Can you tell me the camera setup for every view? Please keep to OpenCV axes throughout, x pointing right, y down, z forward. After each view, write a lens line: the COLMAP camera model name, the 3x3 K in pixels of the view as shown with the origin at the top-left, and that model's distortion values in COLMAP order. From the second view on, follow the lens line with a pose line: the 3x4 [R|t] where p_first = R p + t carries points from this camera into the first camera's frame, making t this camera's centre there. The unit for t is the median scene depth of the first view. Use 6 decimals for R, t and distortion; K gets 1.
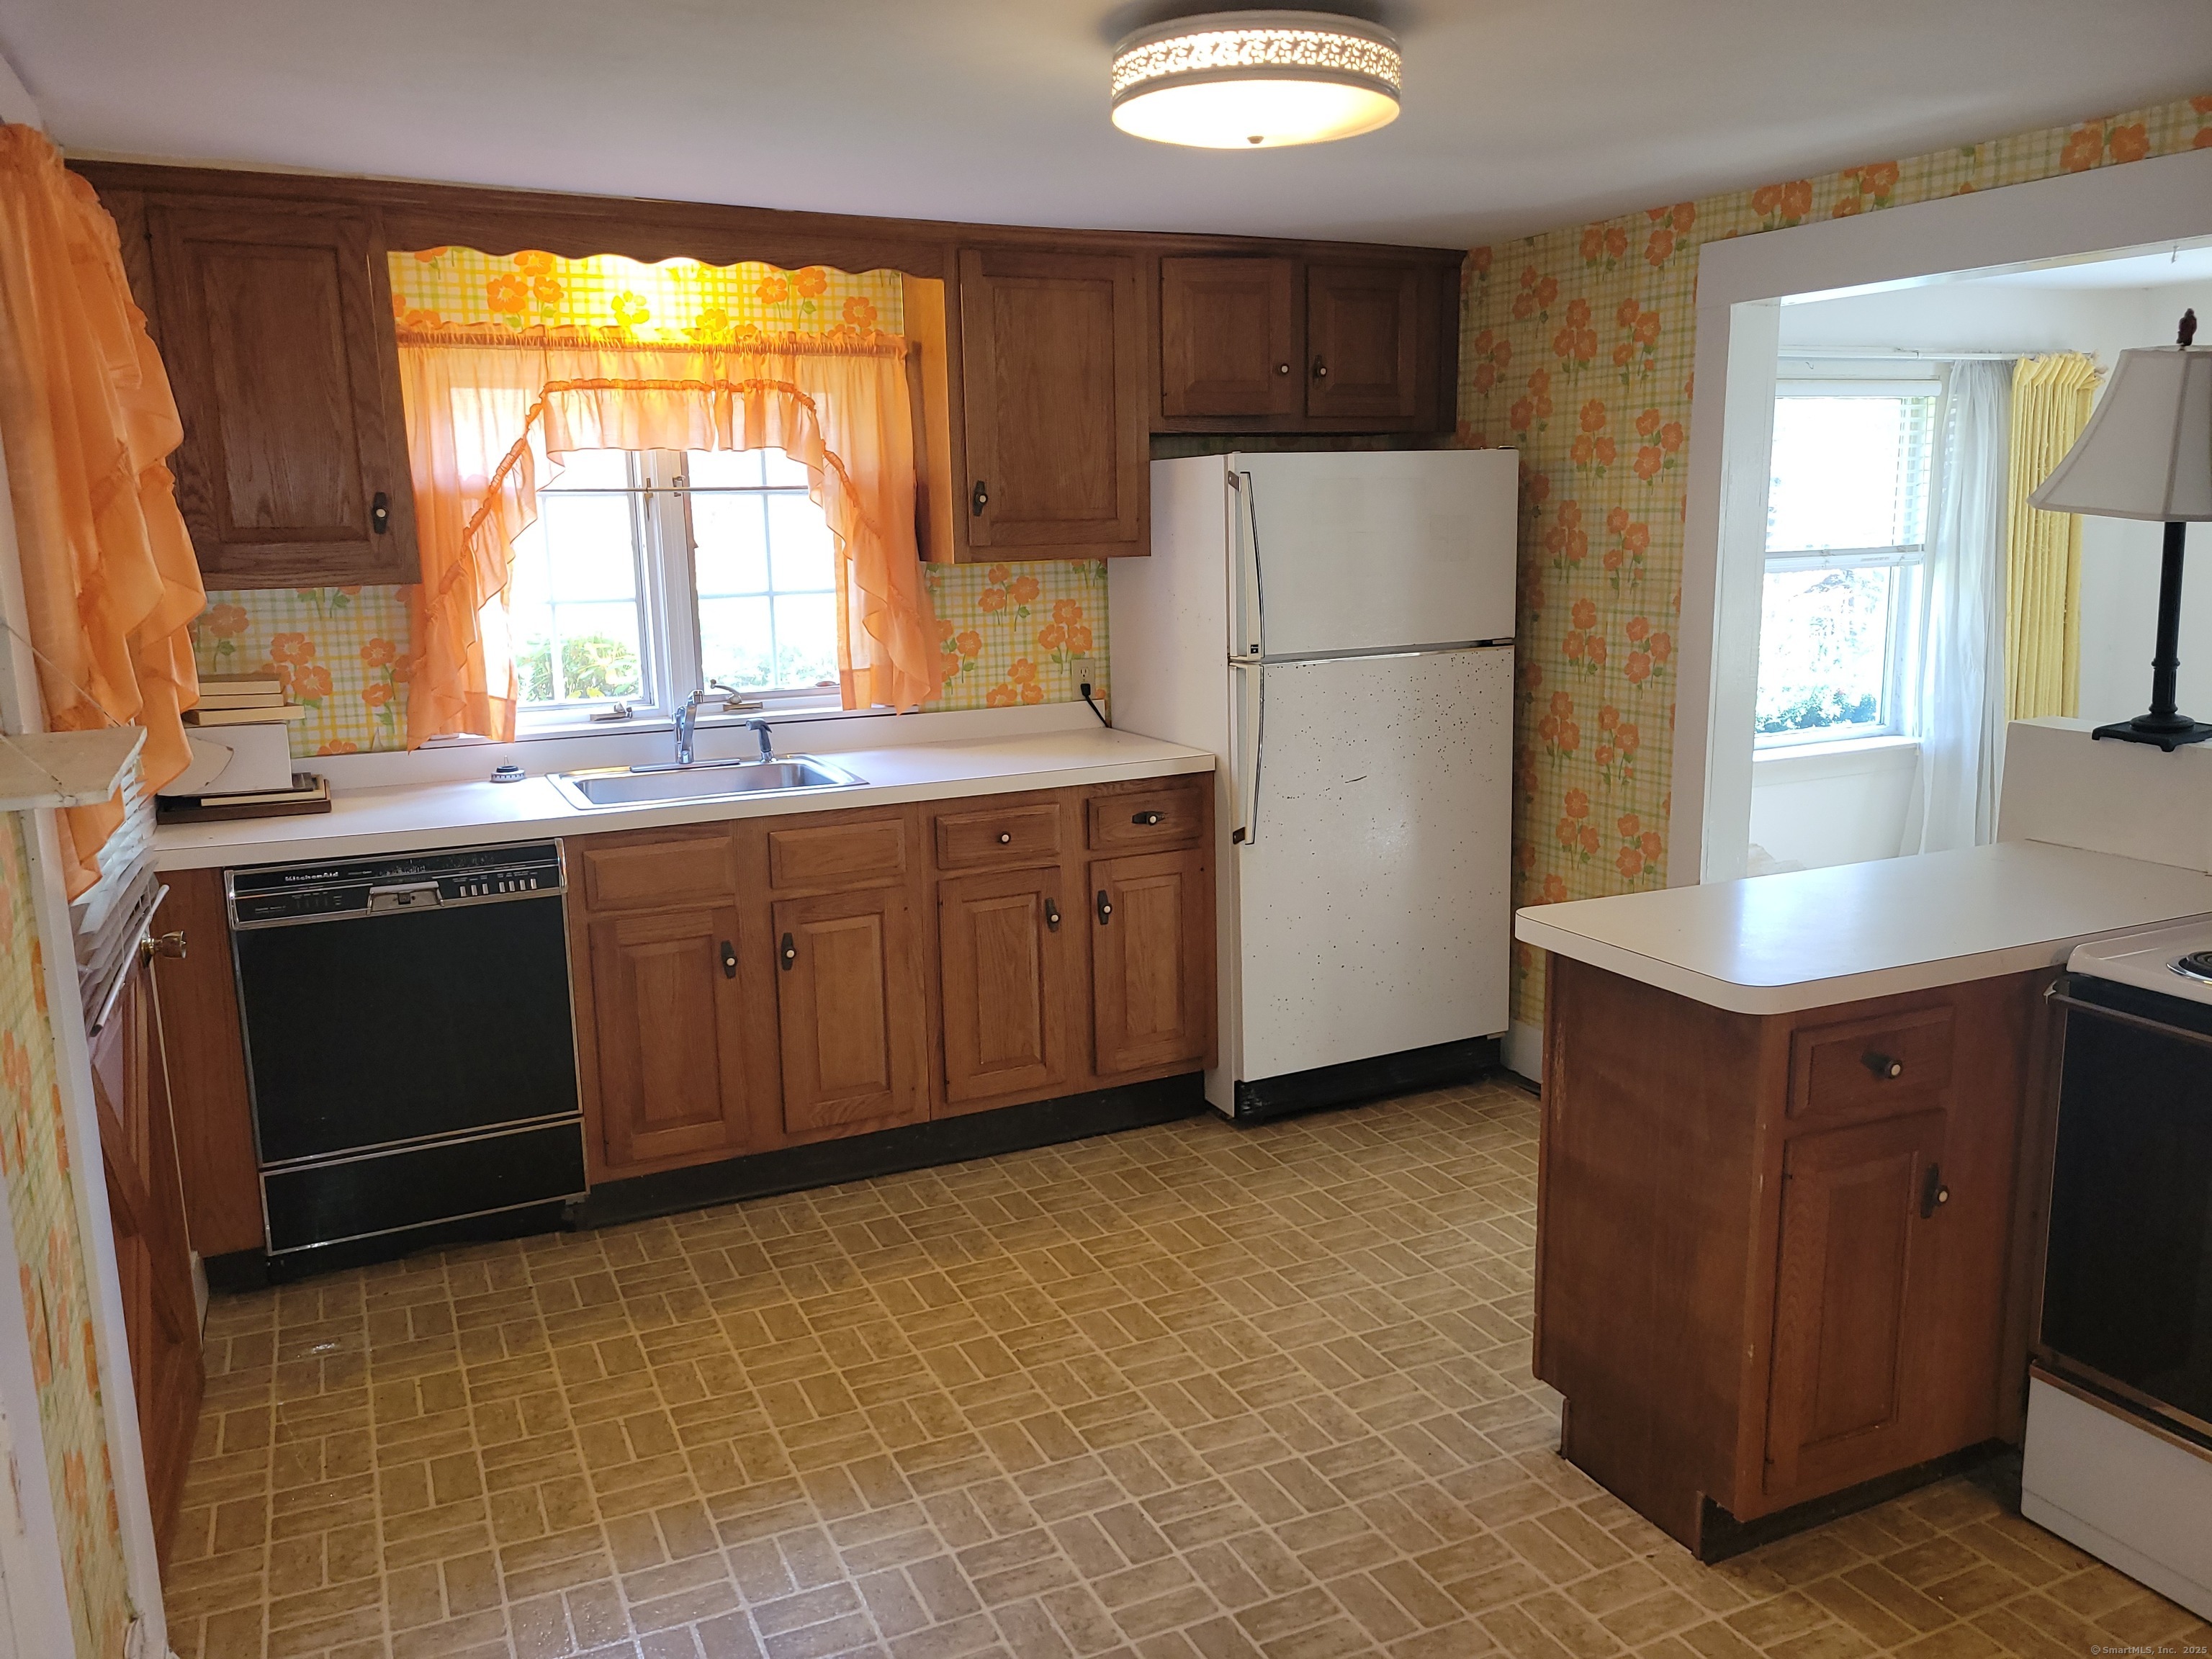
lens RADIAL K [[1671.7, 0, 1121.5], [0, 1671.7, 824.7], [0, 0, 1]] dist [0.058061, -0.044446]
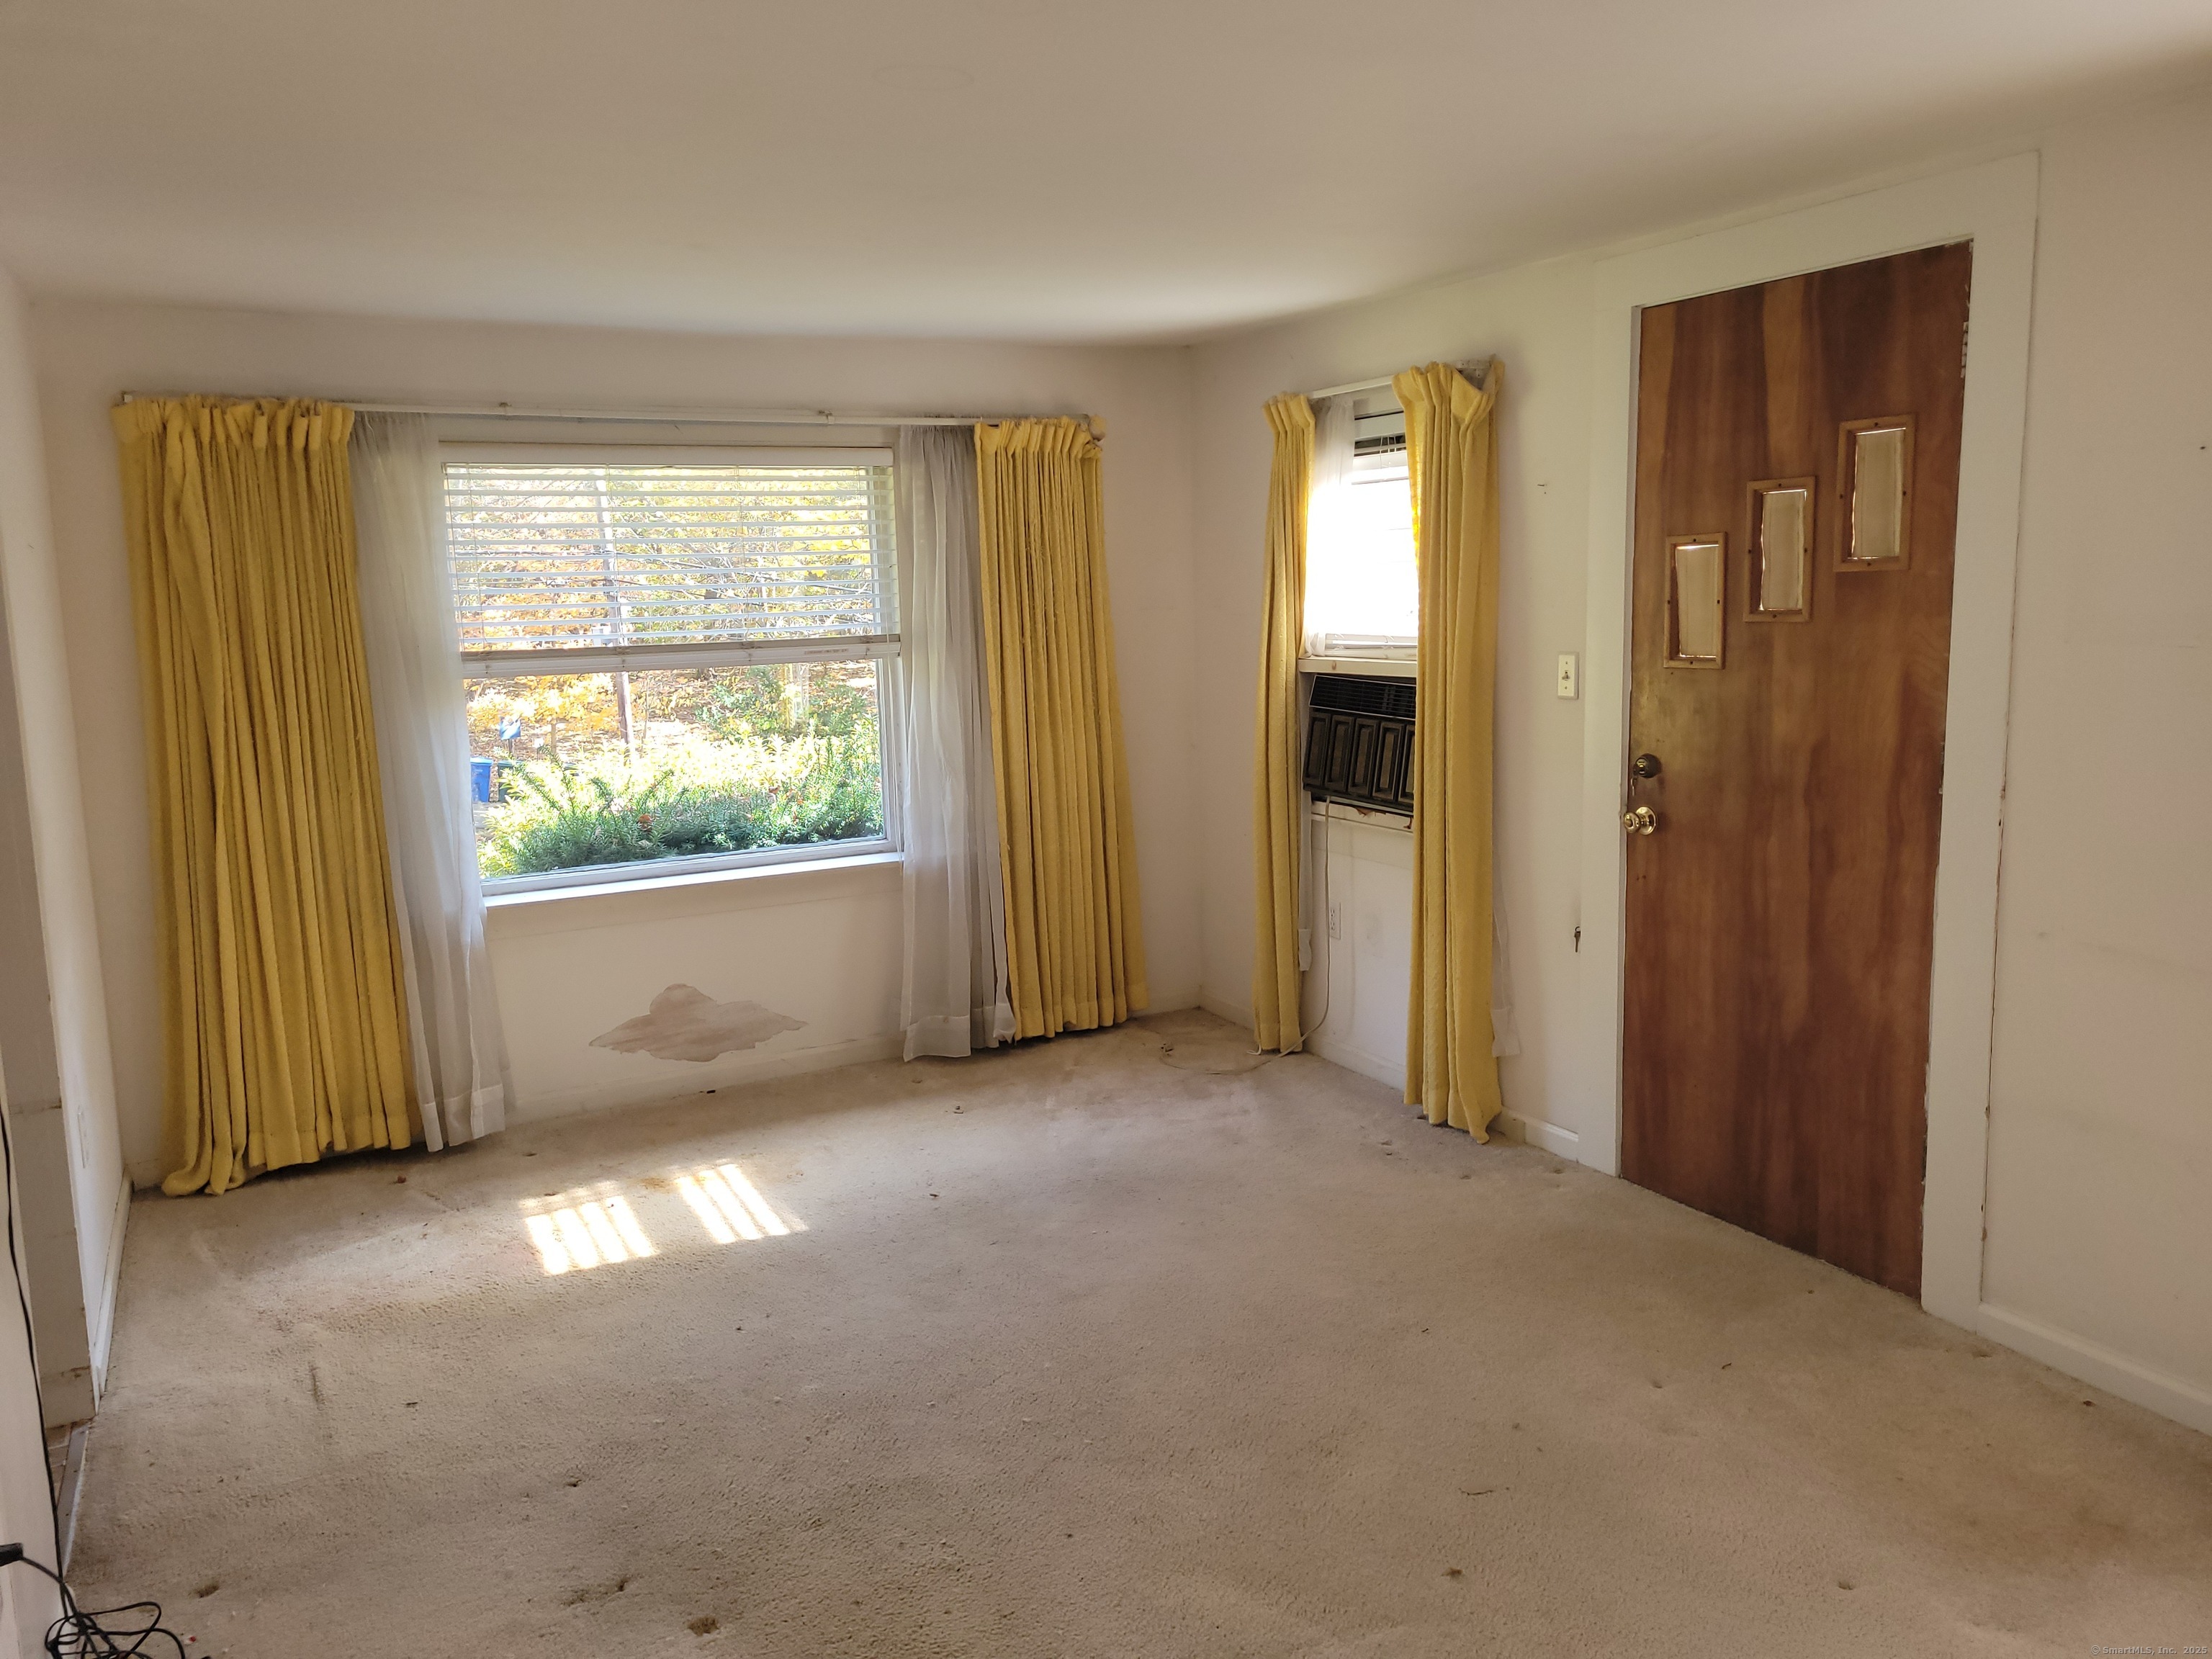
lens RADIAL K [[1671.7, 0, 1109.7], [0, 1671.7, 821.8], [0, 0, 1]] dist [0.058061, -0.044446]
pose [[0.999485, -0.013542, 0.029081, 0.840273], [0.014796, 0.998952, -0.043318, -0.045288], [-0.028464, 0.043726, 0.998638, 0.208362]]
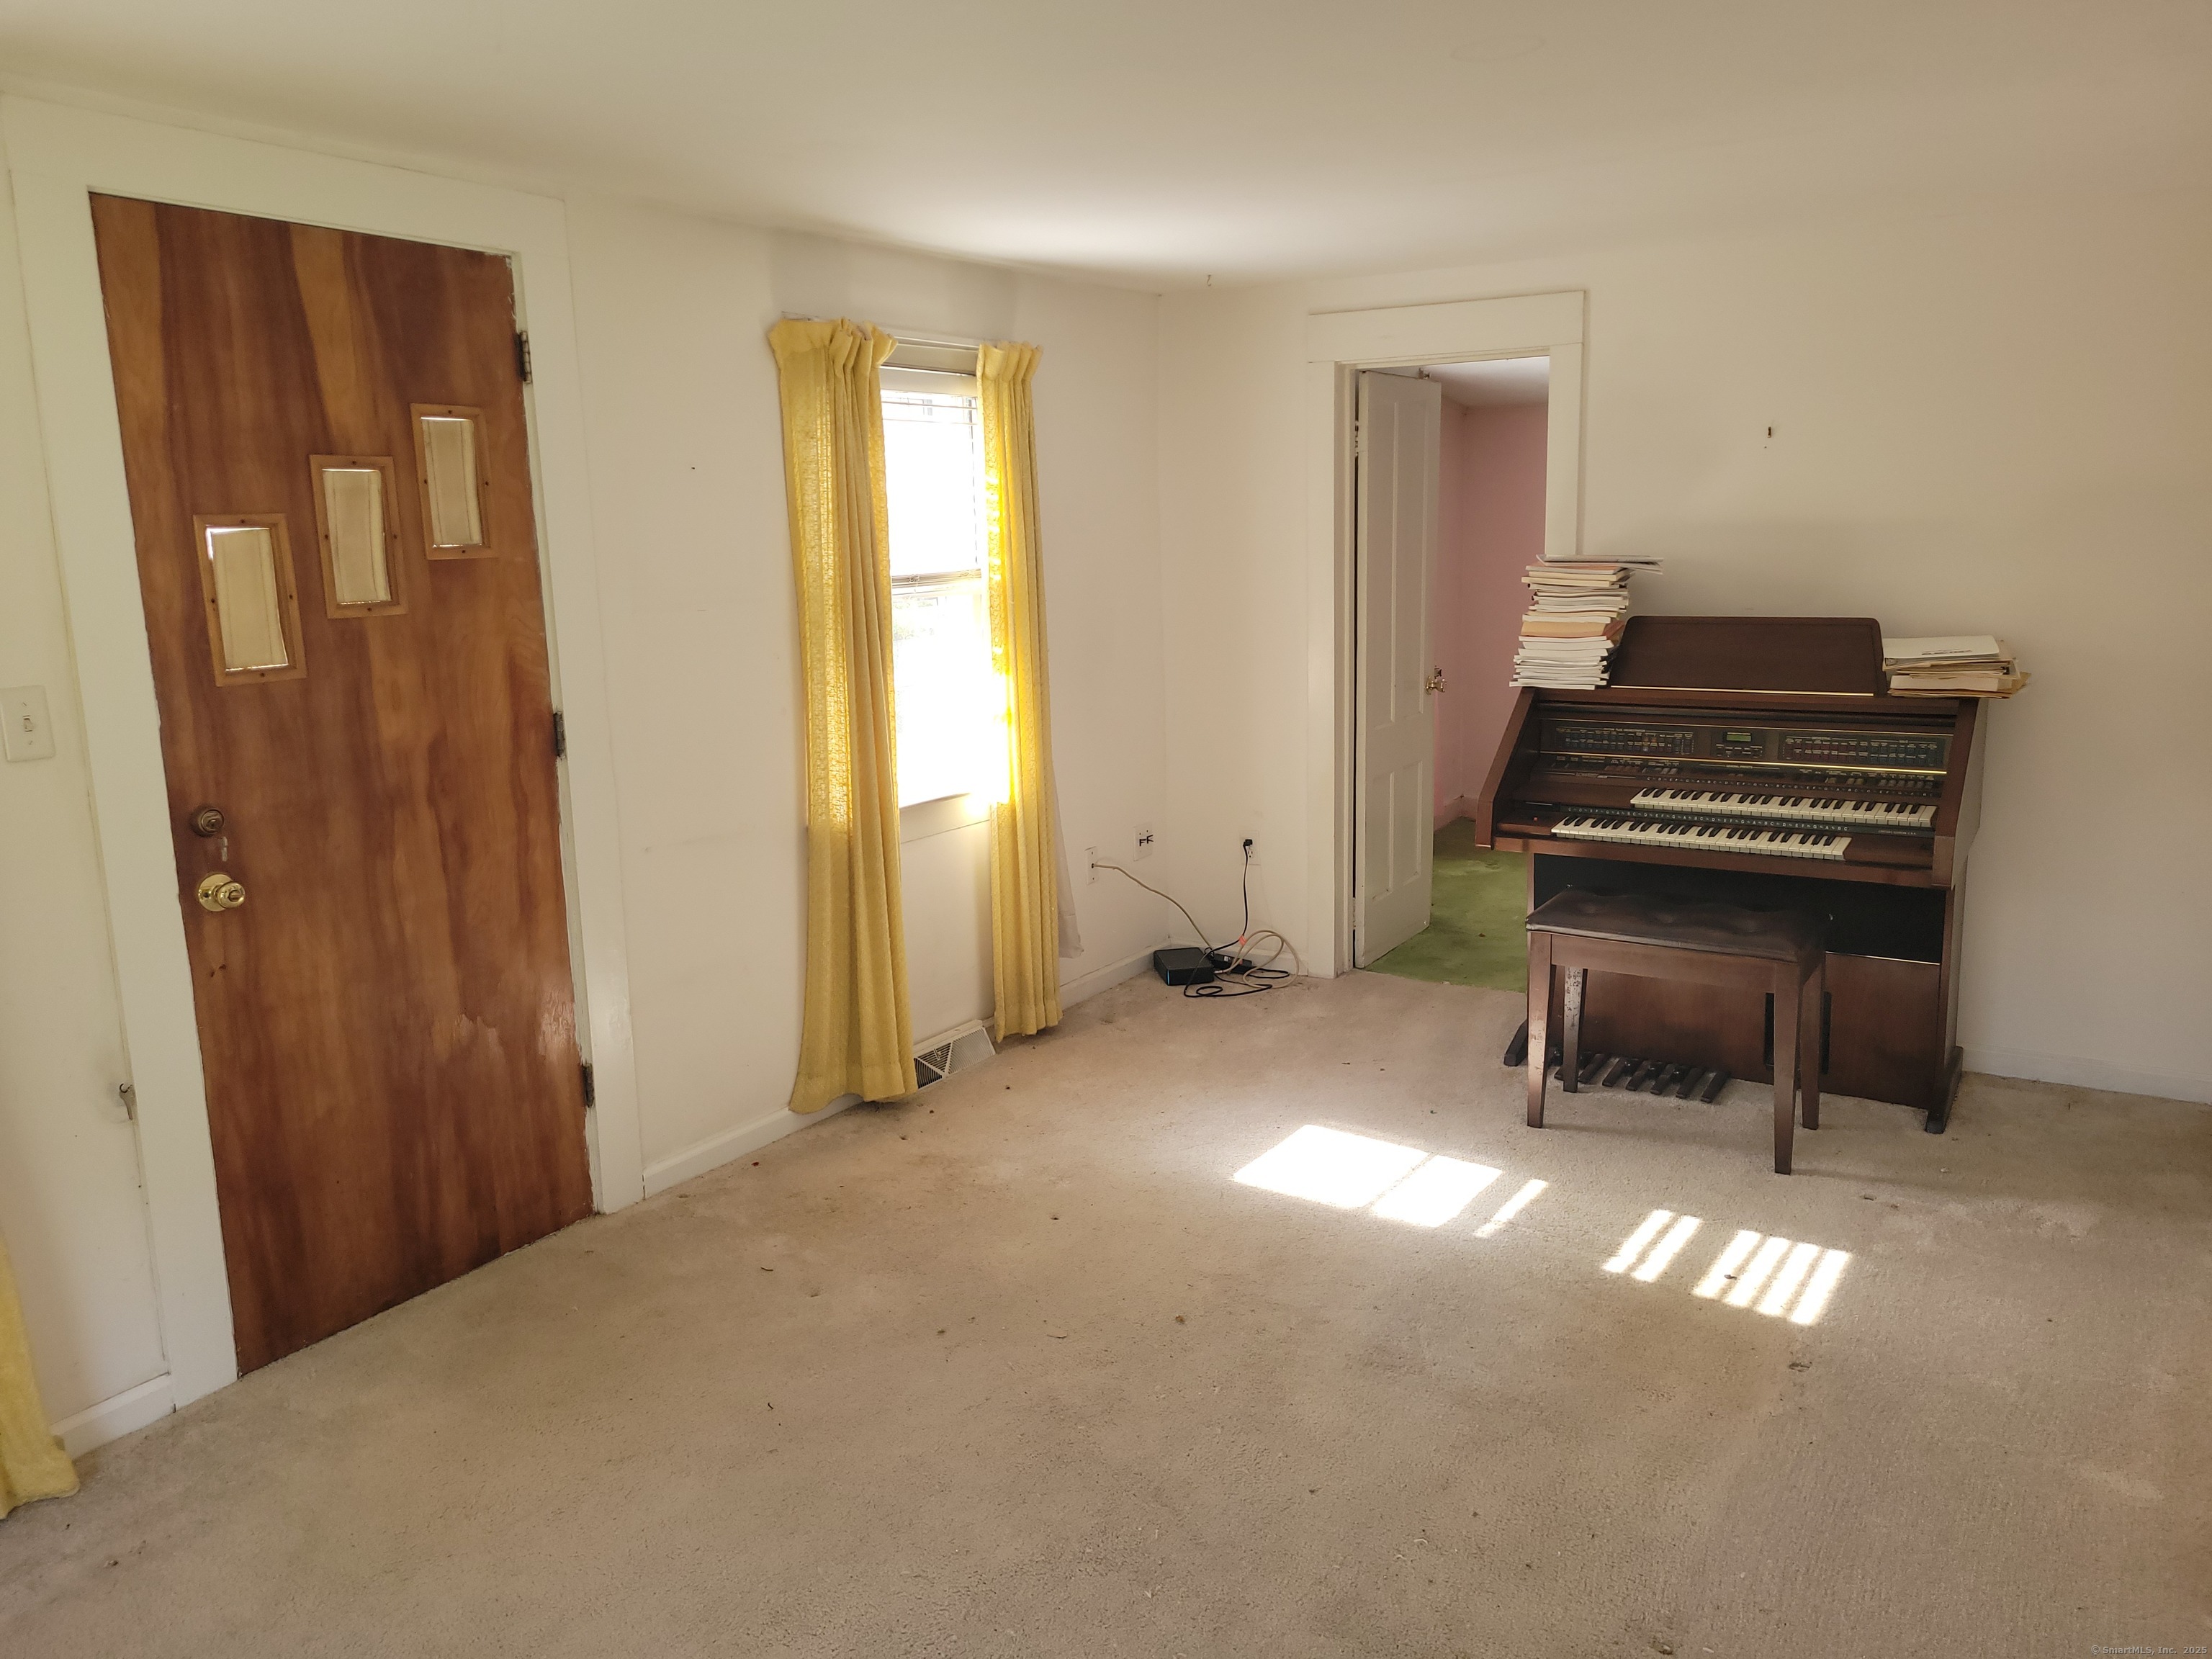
lens RADIAL K [[1671.7, 0, 1121.1], [0, 1671.7, 827.2], [0, 0, 1]] dist [0.058061, -0.044446]
pose [[-0.537627, -0.118384, 0.834831, 0.345384], [0.191438, 0.947100, 0.257589, -0.228346], [-0.821163, 0.298305, -0.486523, 1.216442]]
